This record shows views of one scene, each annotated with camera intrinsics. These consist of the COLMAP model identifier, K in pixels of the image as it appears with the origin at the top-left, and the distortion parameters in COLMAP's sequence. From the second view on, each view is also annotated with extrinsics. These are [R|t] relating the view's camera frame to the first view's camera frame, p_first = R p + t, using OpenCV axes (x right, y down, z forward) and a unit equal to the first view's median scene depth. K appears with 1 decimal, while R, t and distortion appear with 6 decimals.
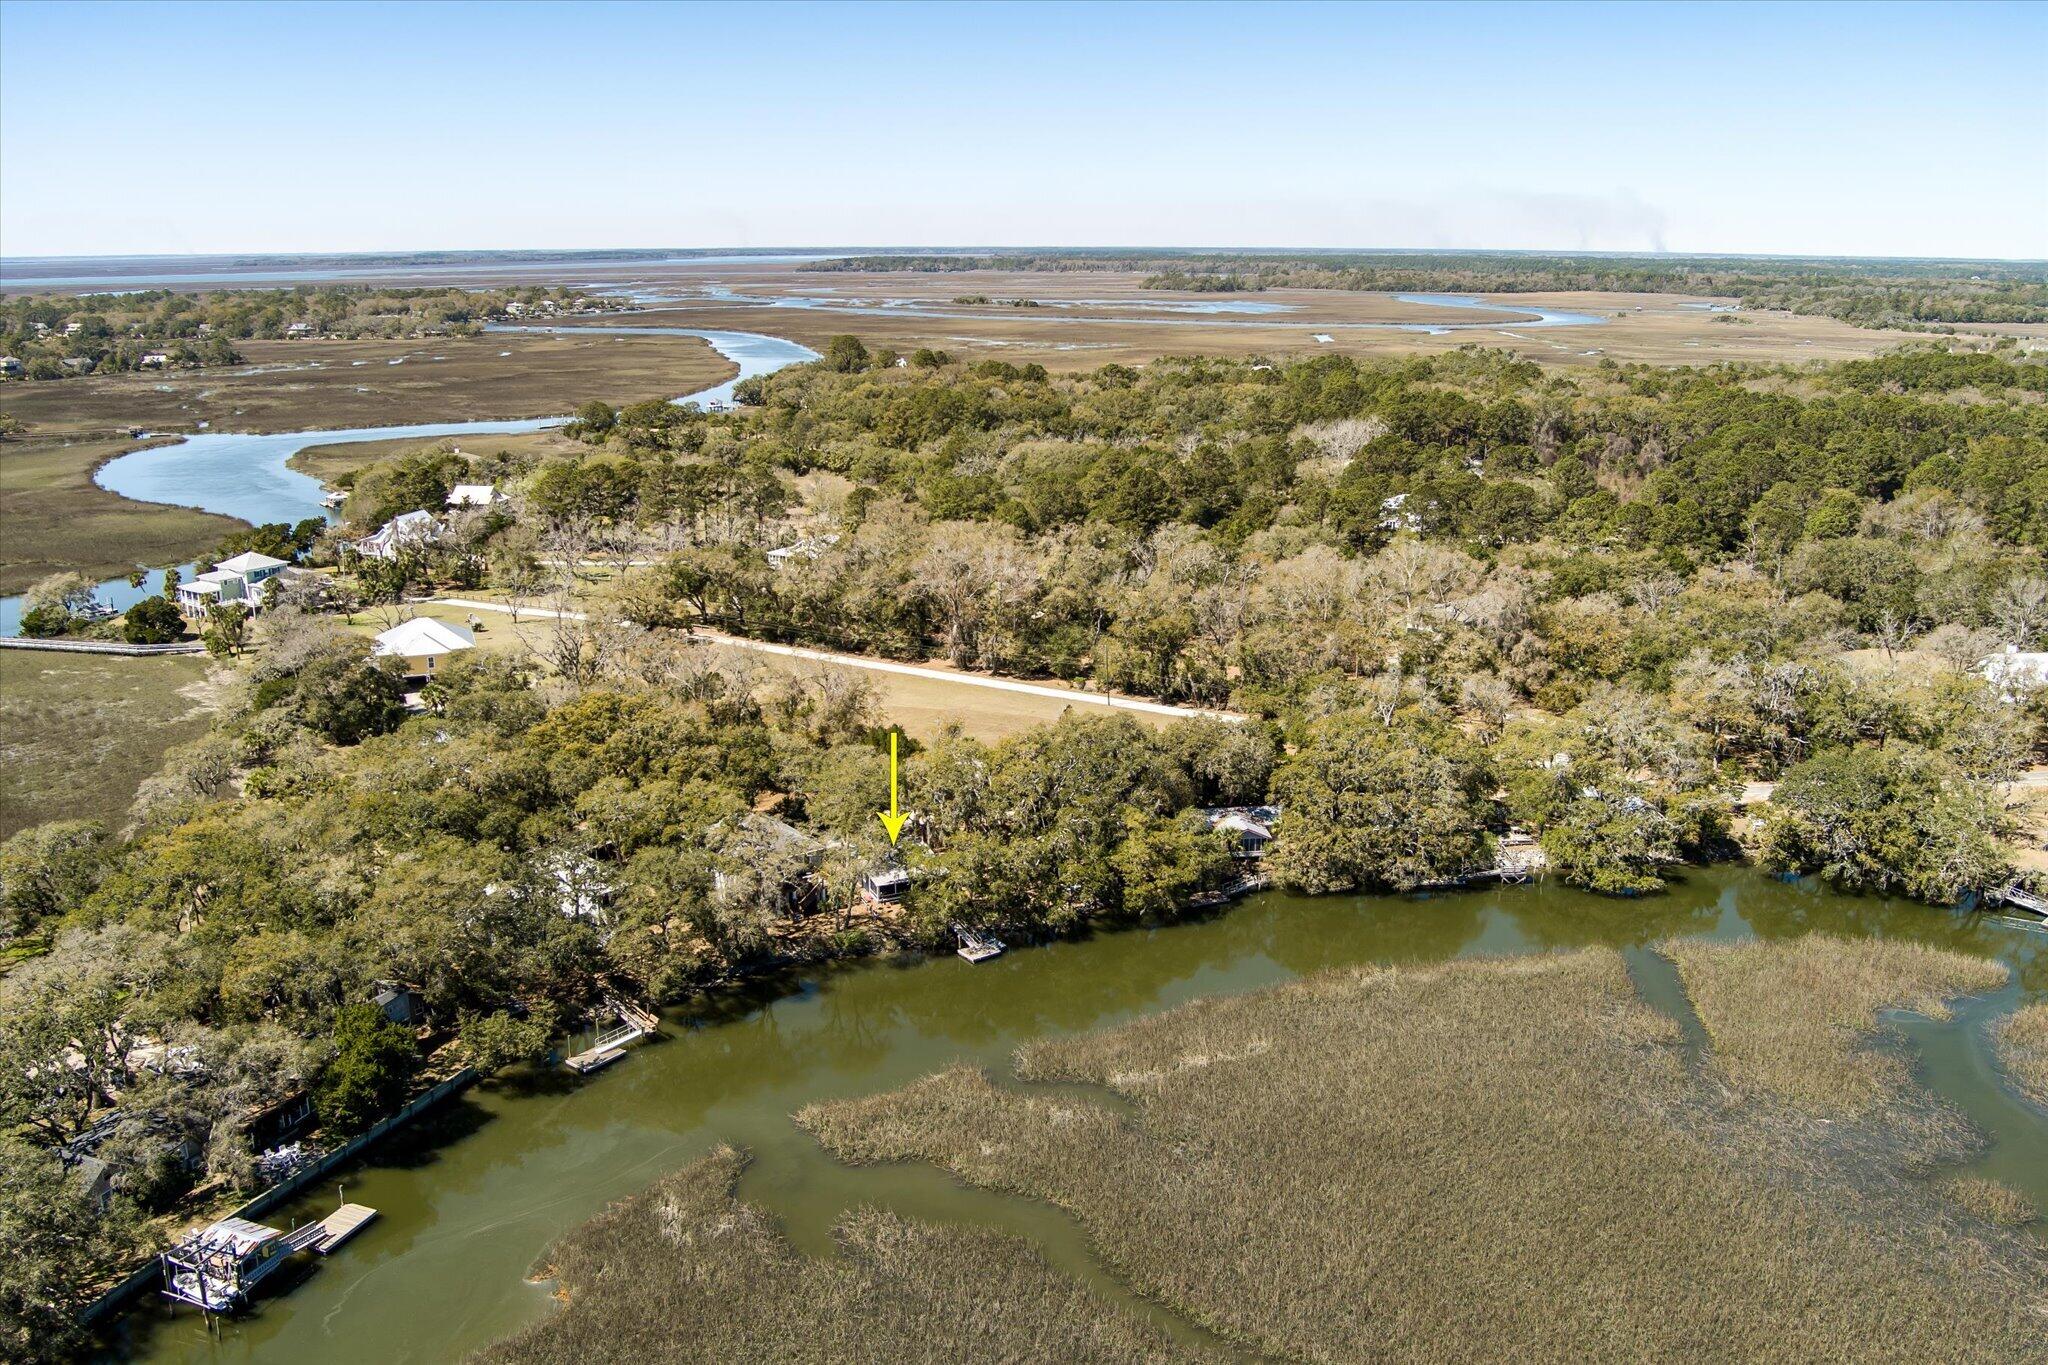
lens RADIAL K [[1645.8, 0, 1024.0], [0, 1645.8, 682.5], [0, 0, 1]] dist [-0.070808, 0.020764]
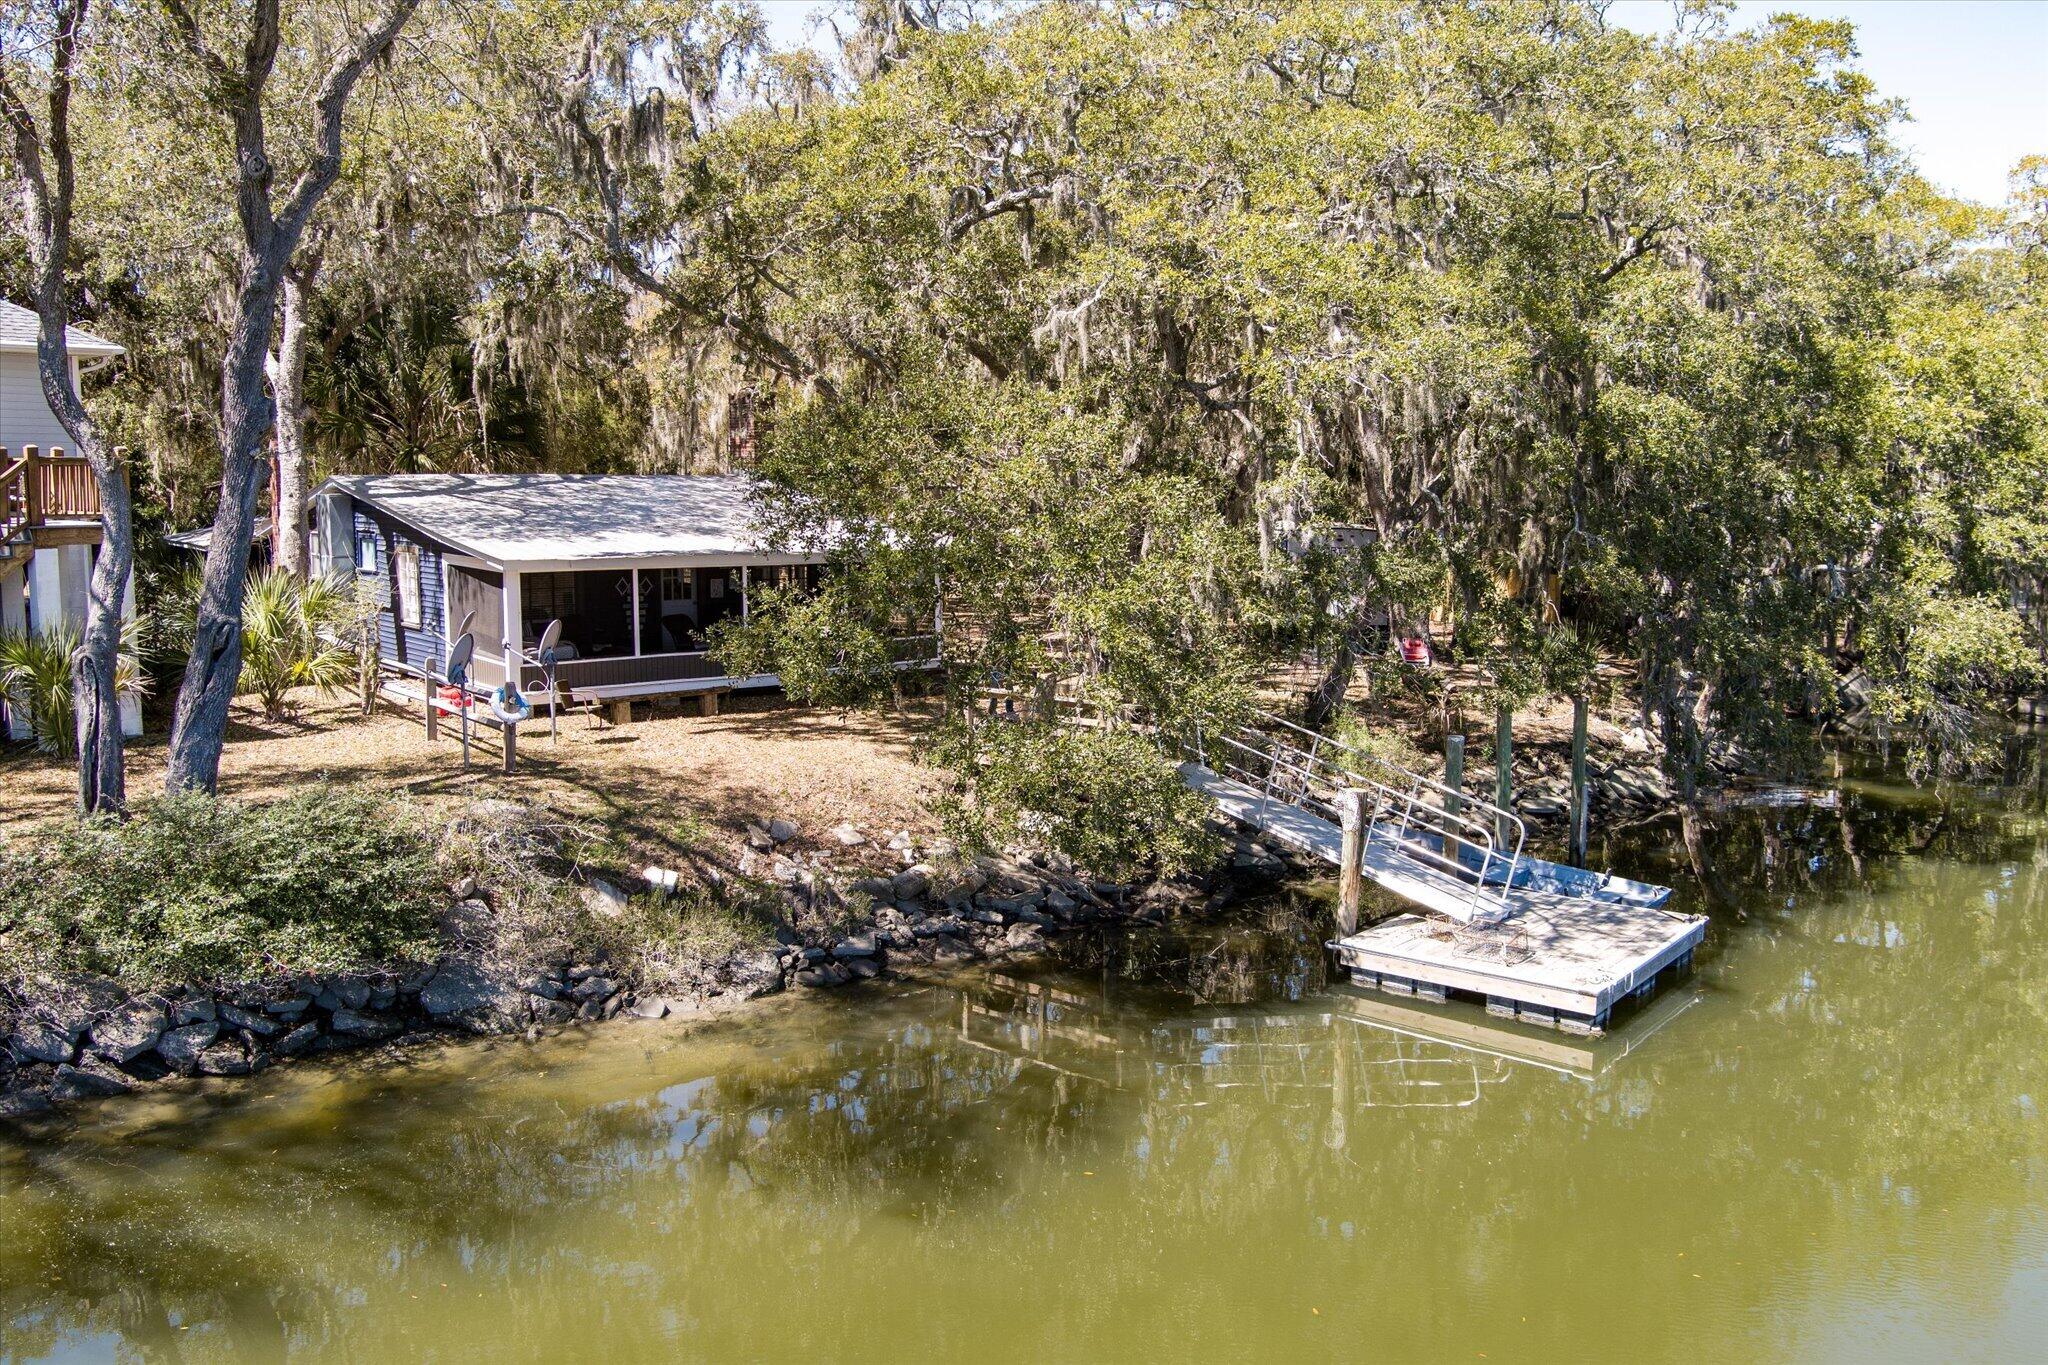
lens RADIAL K [[1645.8, 0, 1024.0], [0, 1645.8, 682.5], [0, 0, 1]] dist [-0.070808, 0.020764]
pose [[0.969880, -0.025558, 0.242237, -0.081979], [0.064493, 0.985933, -0.154197, 0.155209], [-0.234888, 0.165176, 0.957885, 0.867240]]
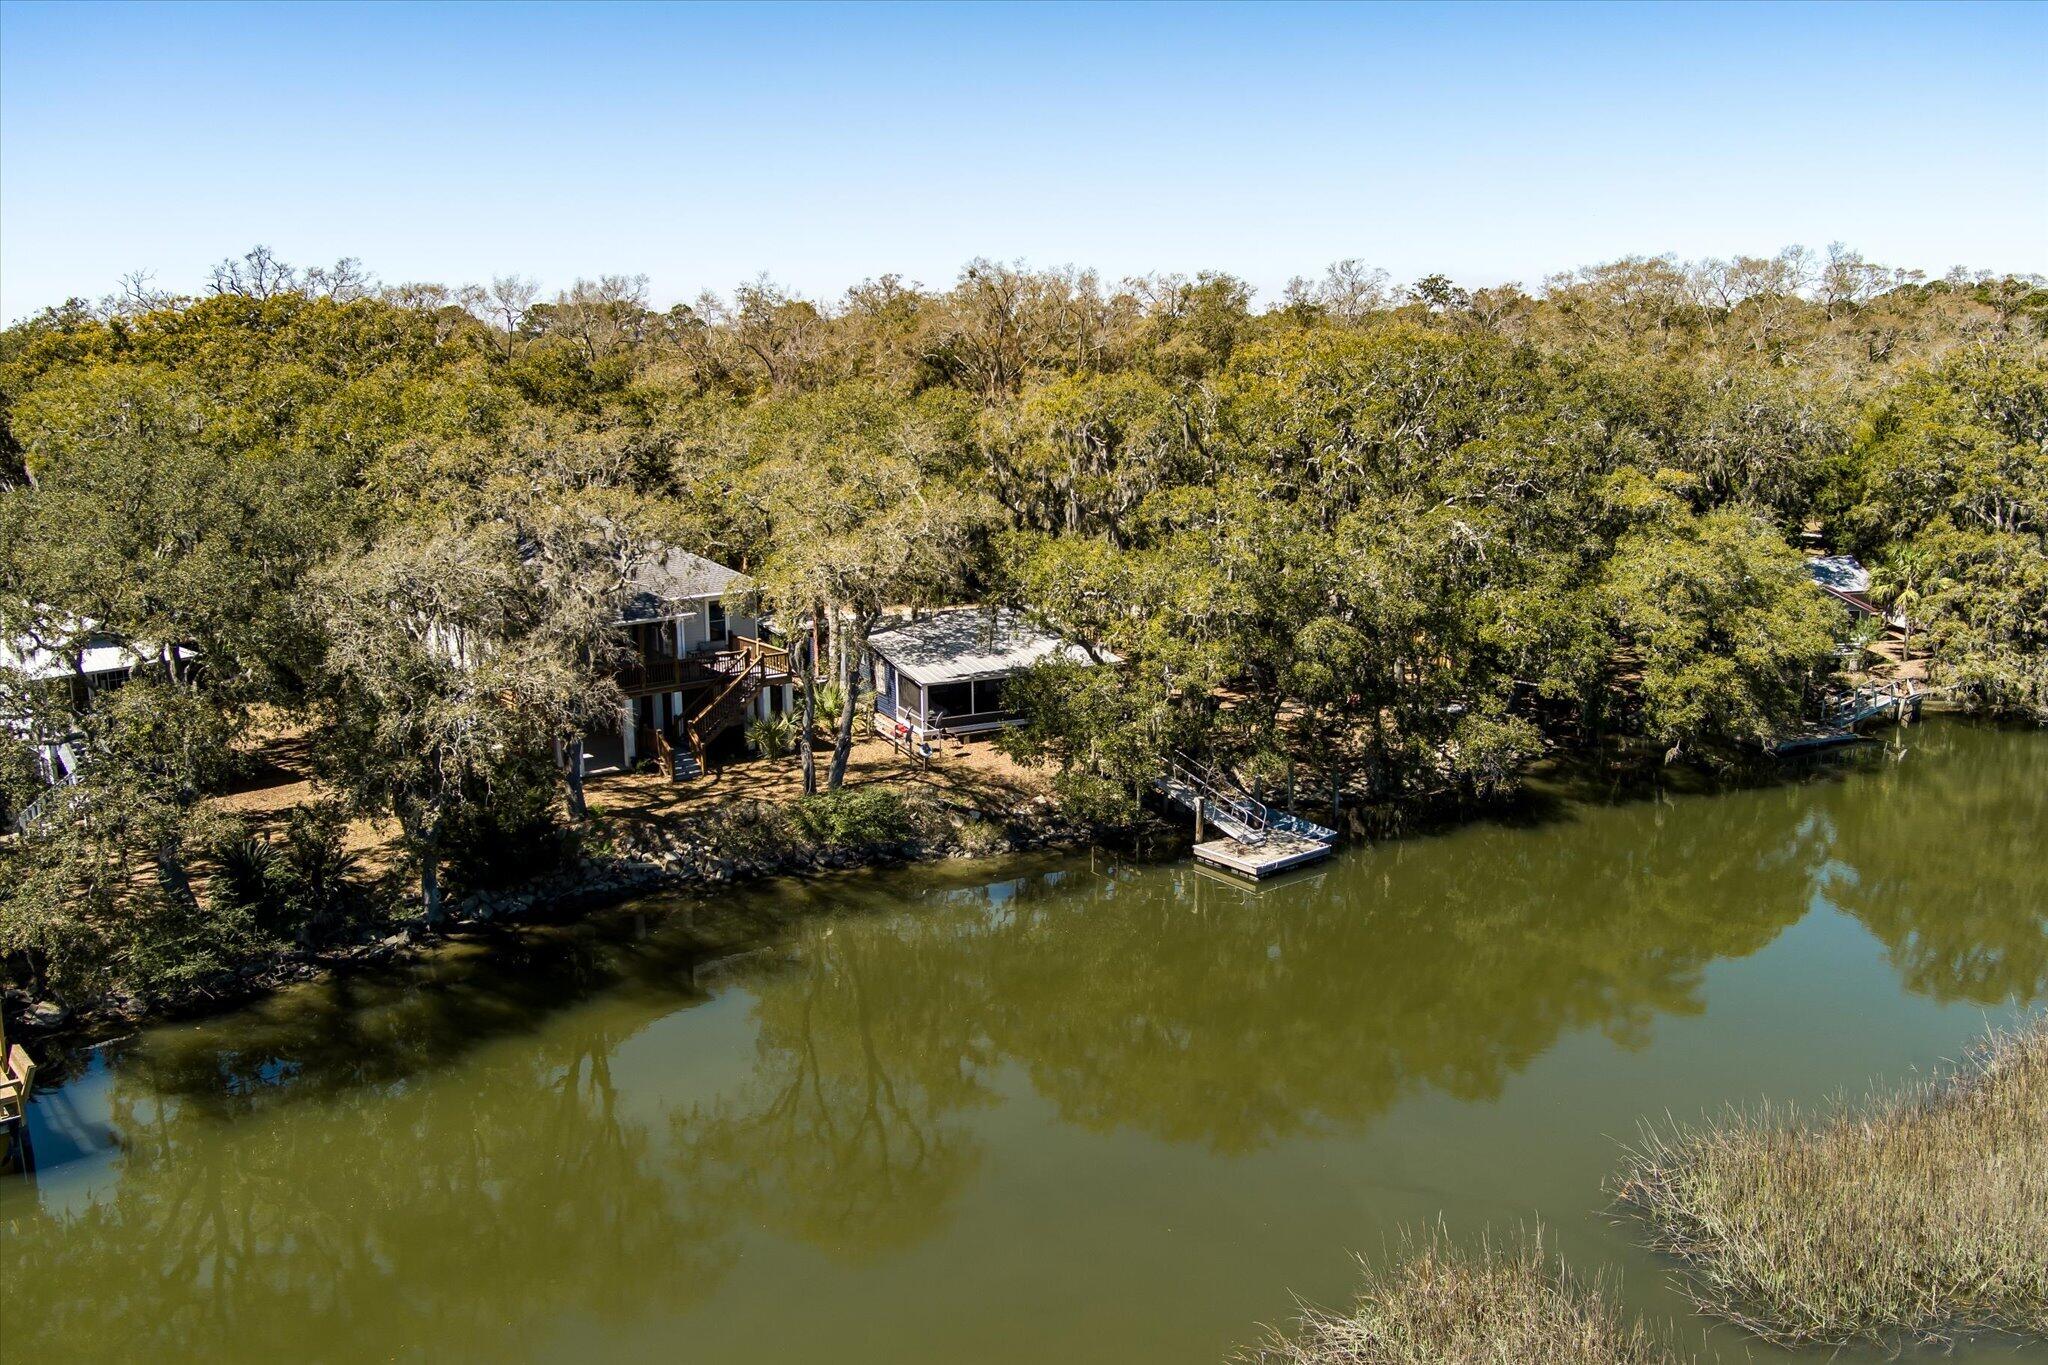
lens RADIAL K [[1645.8, 0, 1024.0], [0, 1645.8, 682.5], [0, 0, 1]] dist [-0.070808, 0.020764]
pose [[0.999502, -0.012506, 0.028981, -0.078533], [0.013996, 0.998560, -0.051787, 0.141984], [-0.028292, 0.052167, 0.998238, 0.659173]]
